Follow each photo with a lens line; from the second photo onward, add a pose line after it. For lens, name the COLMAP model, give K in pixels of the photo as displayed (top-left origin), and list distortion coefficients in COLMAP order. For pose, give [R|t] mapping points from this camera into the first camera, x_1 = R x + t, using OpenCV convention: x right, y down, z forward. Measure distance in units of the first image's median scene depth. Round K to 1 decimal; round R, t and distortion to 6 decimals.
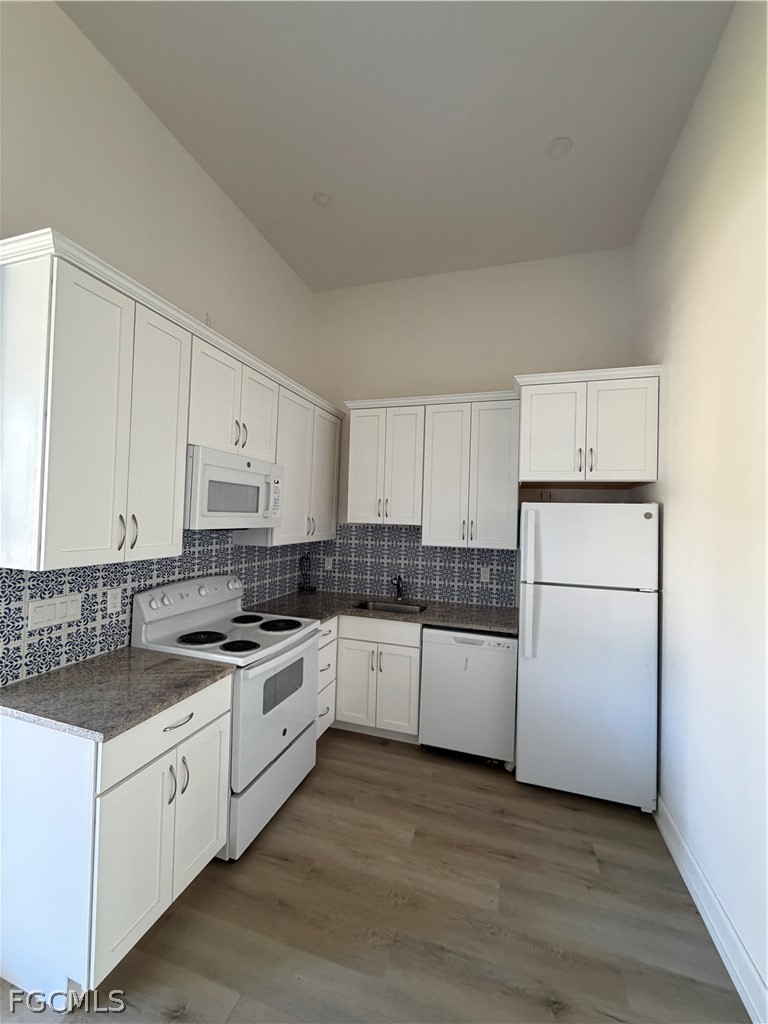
lens RADIAL K [[406.5, 0, 380.9], [0, 406.5, 510.9], [0, 0, 1]] dist [-0.002164, 0.000098]
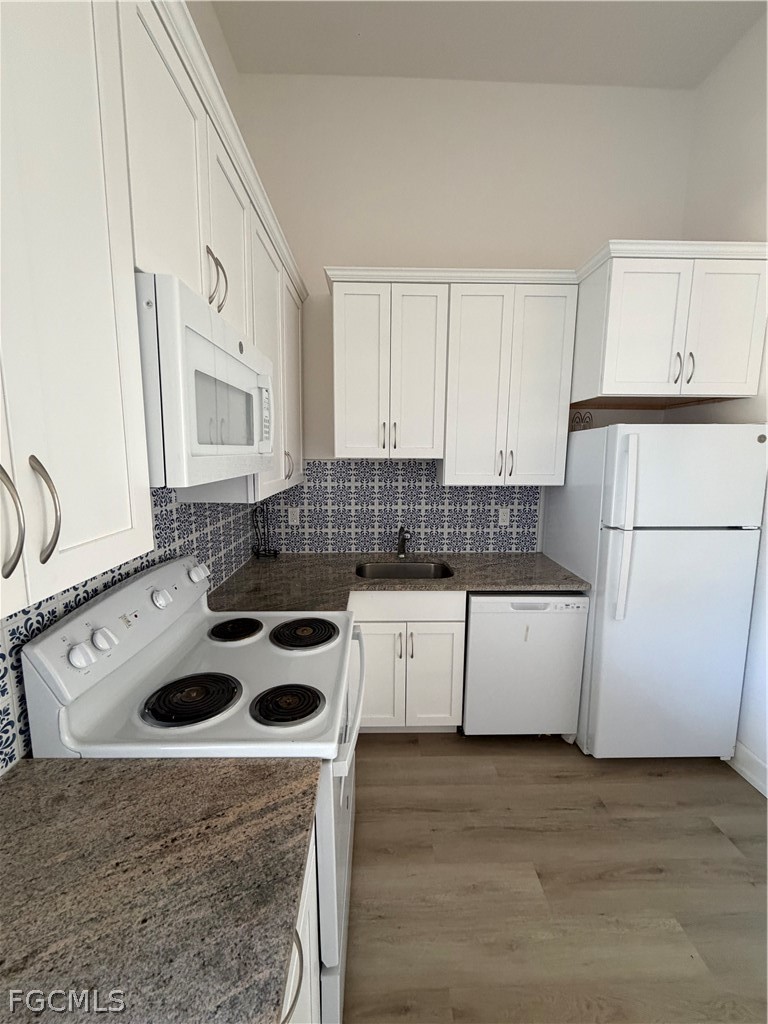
lens RADIAL K [[406.5, 0, 380.9], [0, 406.5, 510.9], [0, 0, 1]] dist [-0.002164, 0.000098]
pose [[0.946325, -0.072351, 0.315013, -0.269408], [0.018727, 0.985260, 0.170034, 0.001674], [-0.322672, -0.155008, 0.933732, 0.362911]]
